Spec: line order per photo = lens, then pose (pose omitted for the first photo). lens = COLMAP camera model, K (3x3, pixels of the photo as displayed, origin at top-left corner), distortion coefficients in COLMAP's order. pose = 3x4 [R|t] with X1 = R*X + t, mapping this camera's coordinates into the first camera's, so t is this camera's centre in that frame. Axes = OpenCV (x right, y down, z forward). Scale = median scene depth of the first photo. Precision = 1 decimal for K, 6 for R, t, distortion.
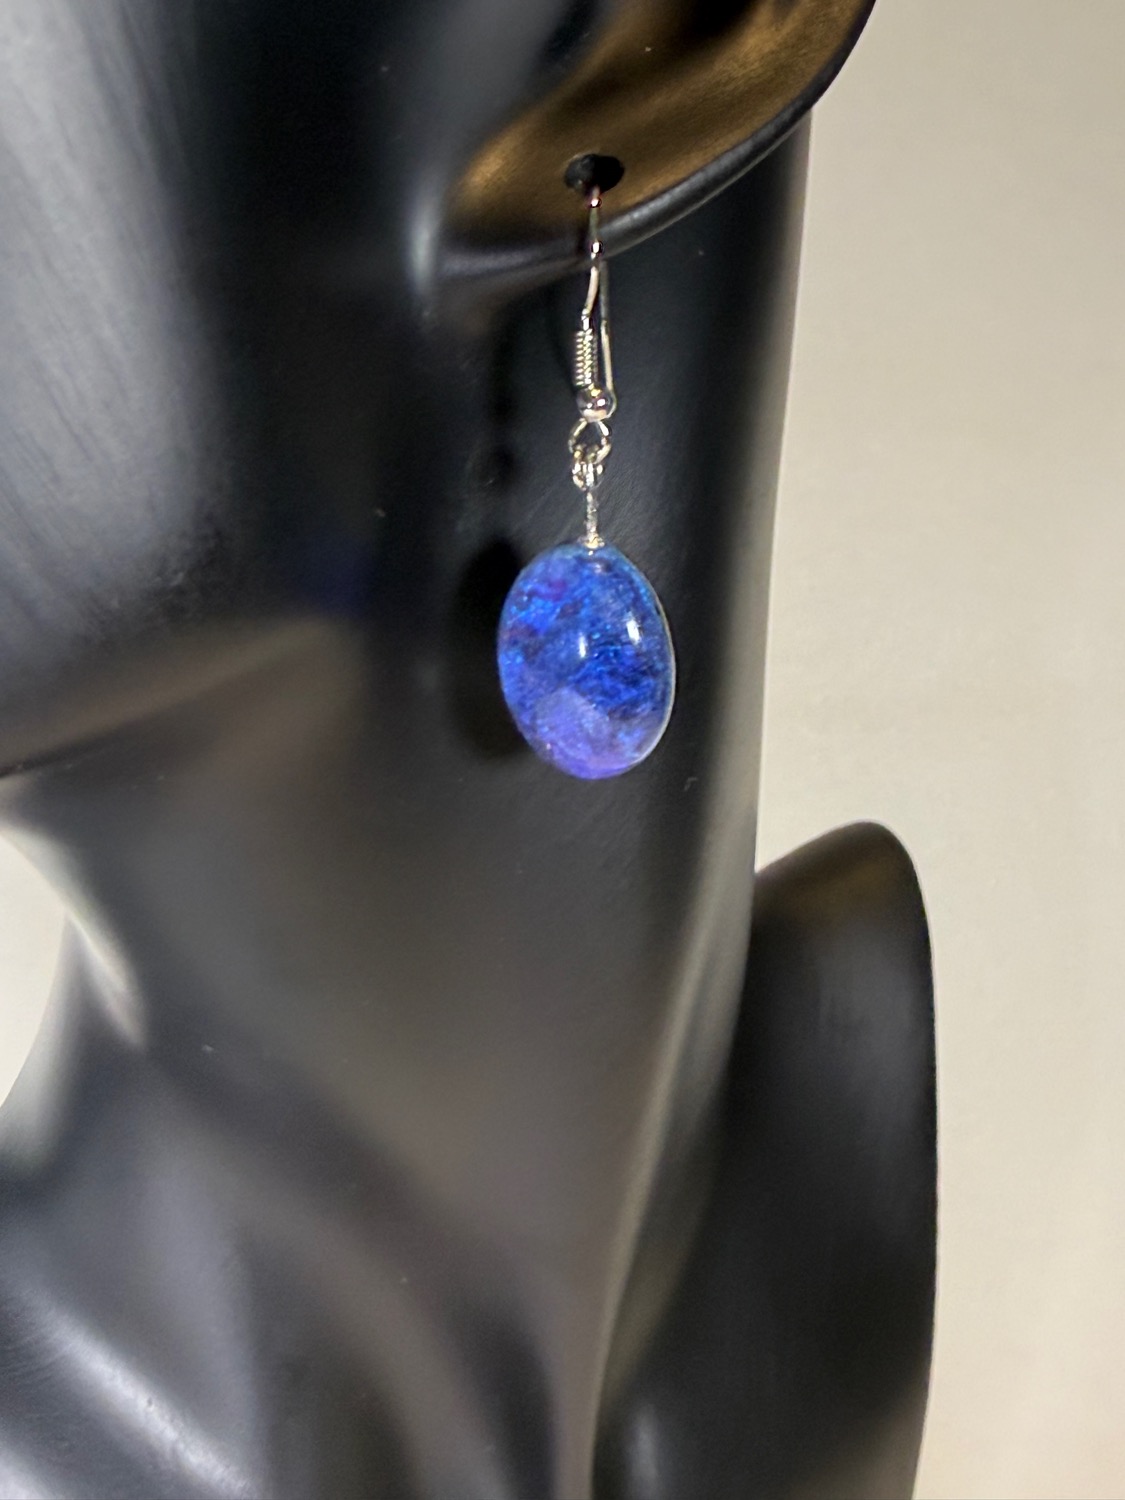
lens RADIAL K [[1619.5, 0, 525.9], [0, 1619.5, 675.2], [0, 0, 1]] dist [0.027154, 0.000000]
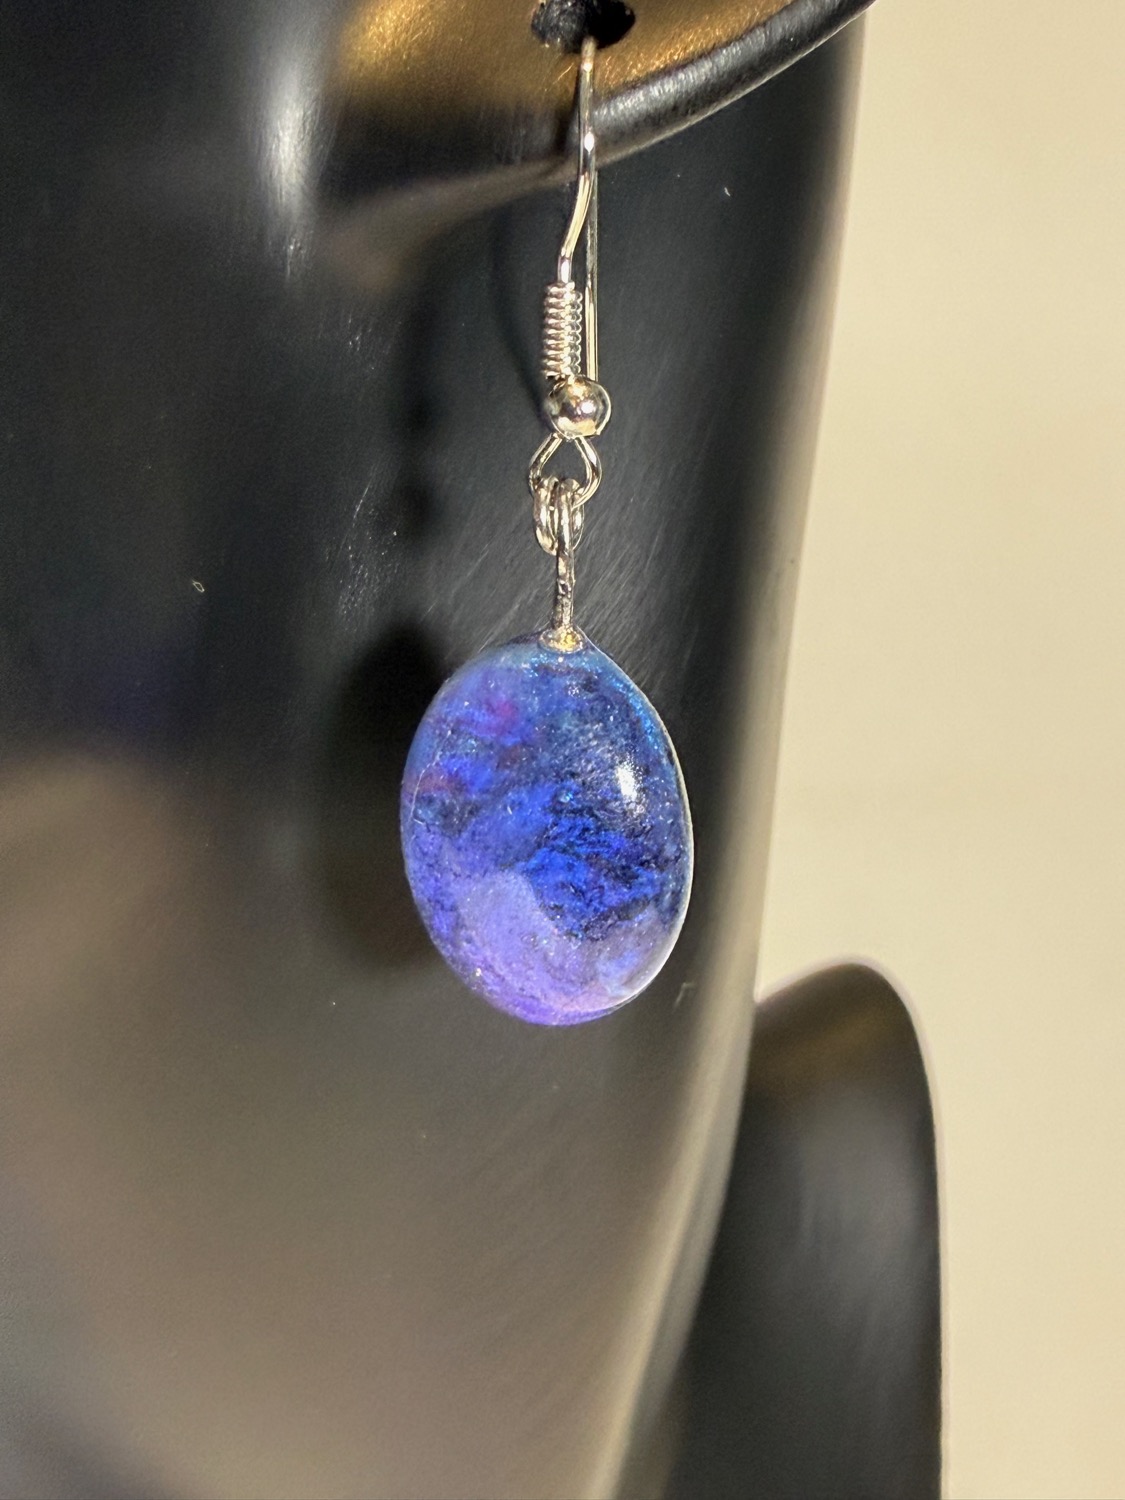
lens RADIAL K [[1619.5, 0, 528.3], [0, 1619.5, 652.8], [0, 0, 1]] dist [0.027154, 0.000000]
pose [[0.997476, 0.024754, 0.066549, -0.011419], [-0.022412, 0.999111, -0.035713, -0.055726], [-0.067374, 0.034132, 0.997144, 0.402850]]
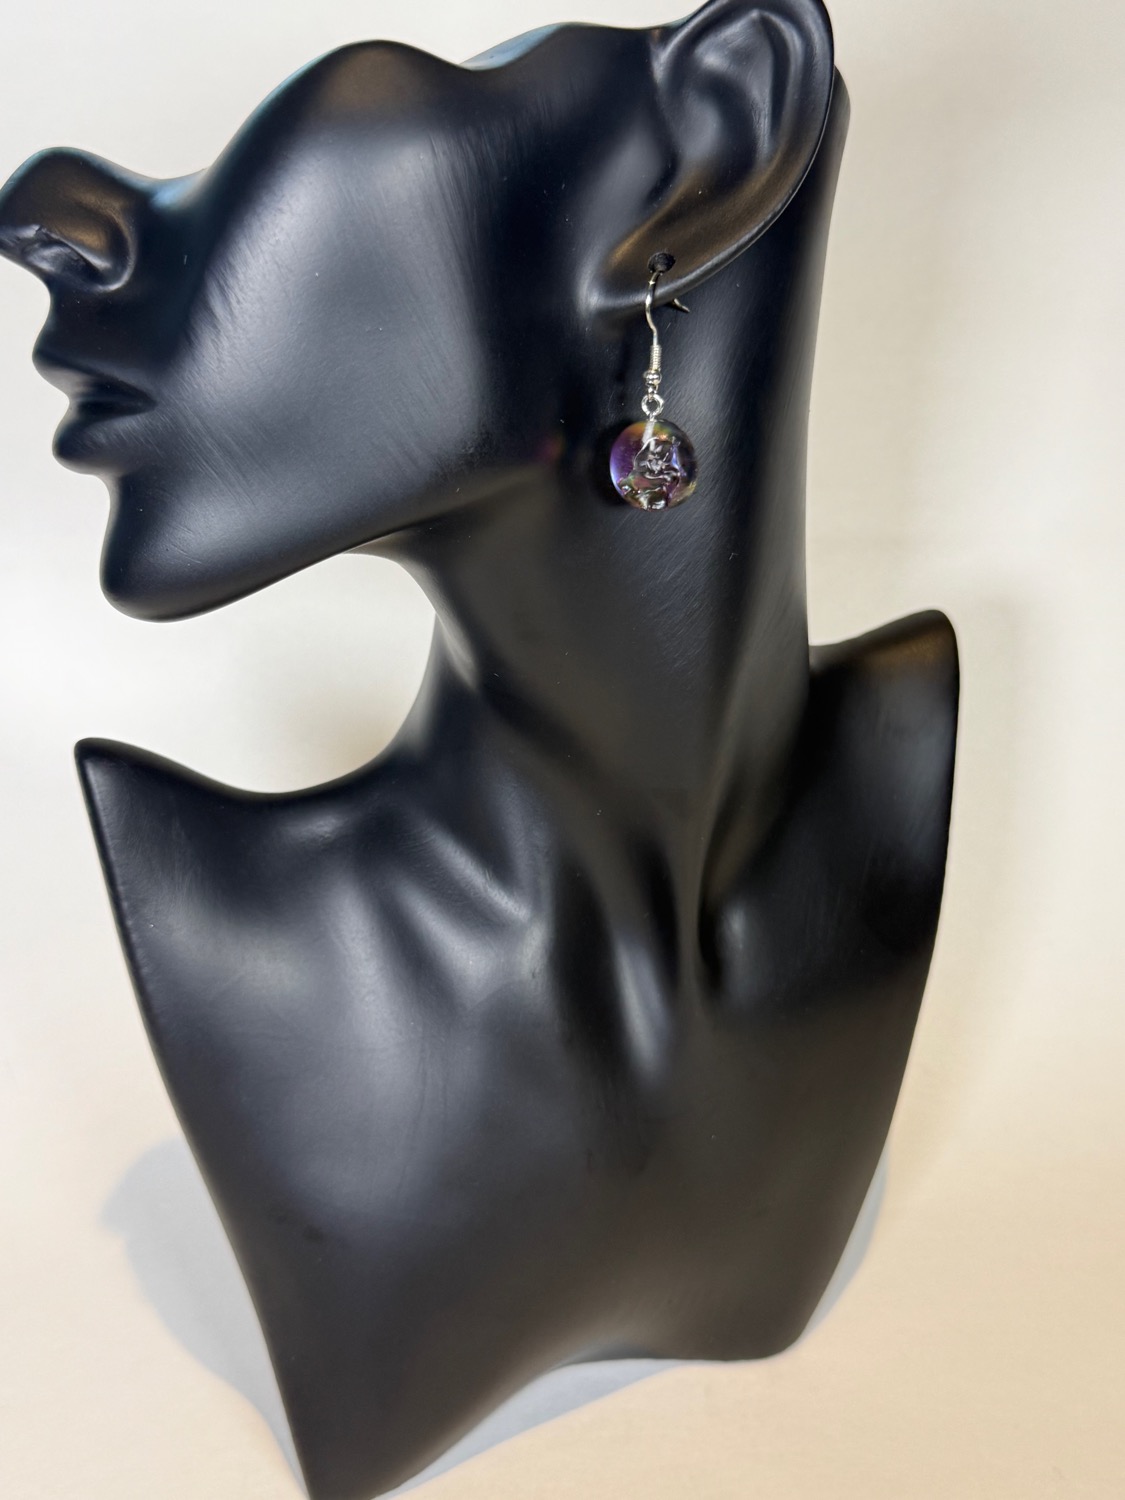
lens RADIAL K [[1568.6, 0, 556.6], [0, 1568.6, 744.8], [0, 0, 1]] dist [0.089502, 0.000000]
pose [[0.977274, 0.044952, -0.207159, 0.360868], [-0.018612, 0.991678, 0.127387, 0.065844], [0.211162, -0.120636, 0.969978, -1.141528]]
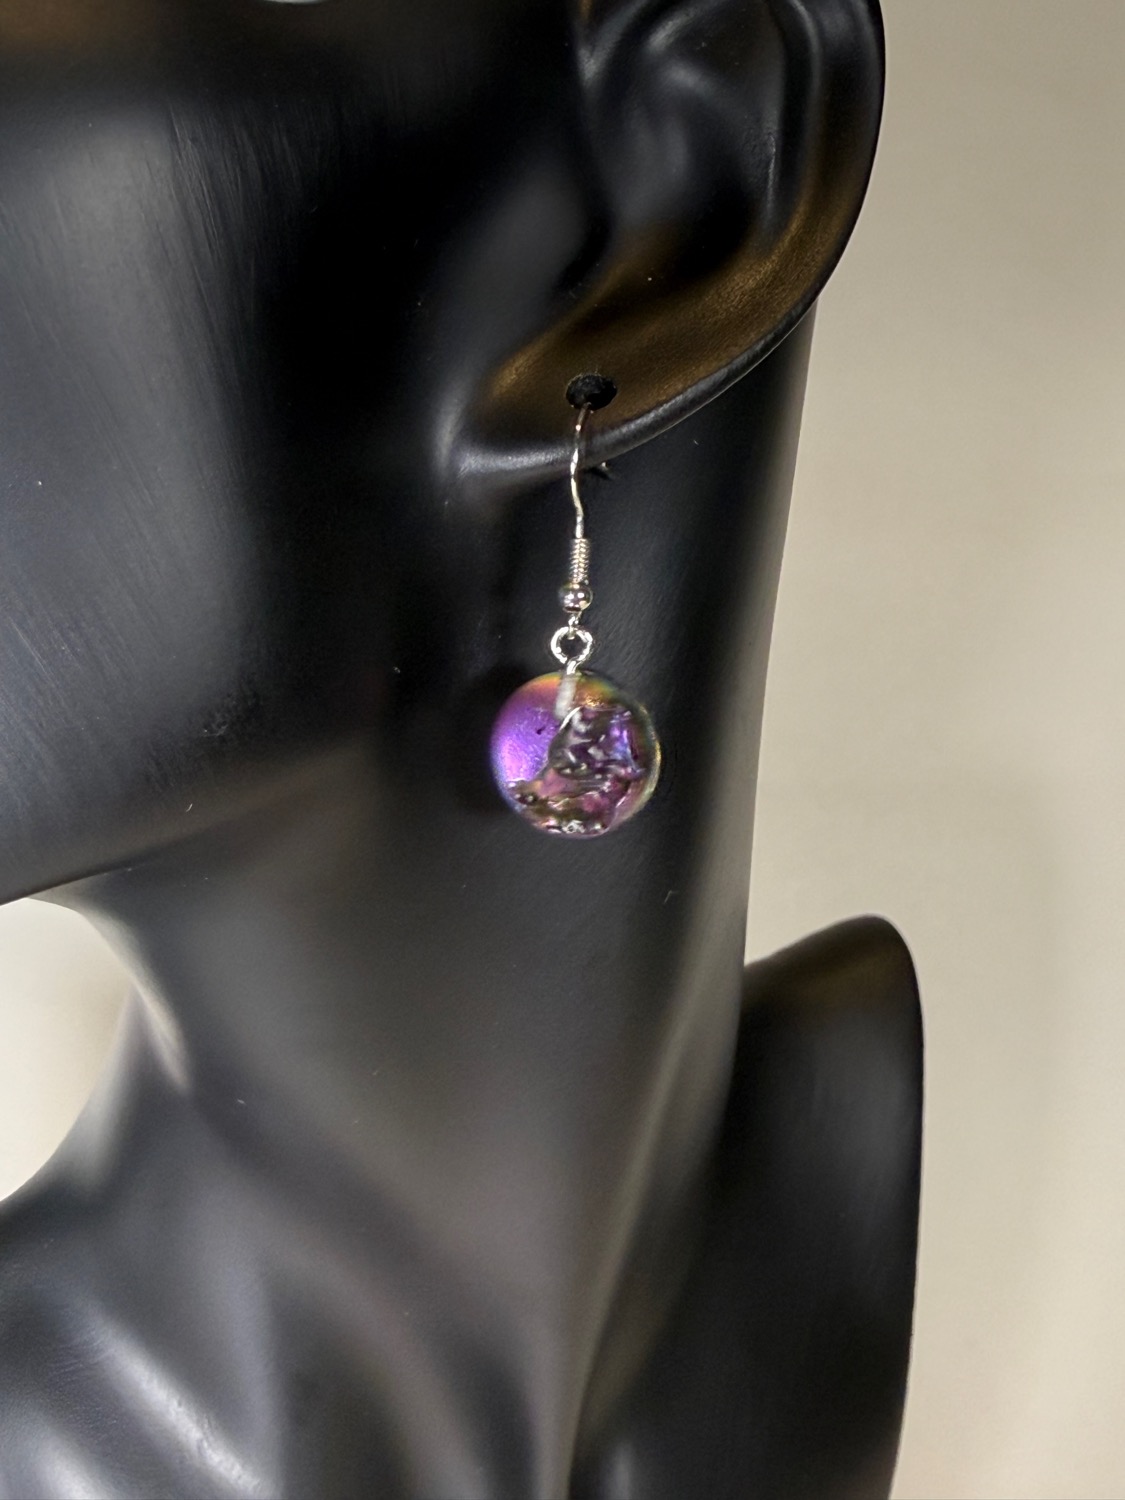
lens RADIAL K [[1619.5, 0, 529.5], [0, 1619.5, 693.9], [0, 0, 1]] dist [0.027154, 0.000000]
pose [[0.997176, 0.050366, -0.055714, 0.070925], [-0.051078, 0.998629, -0.011444, -0.068655], [0.055062, 0.014257, 0.998381, -0.181158]]
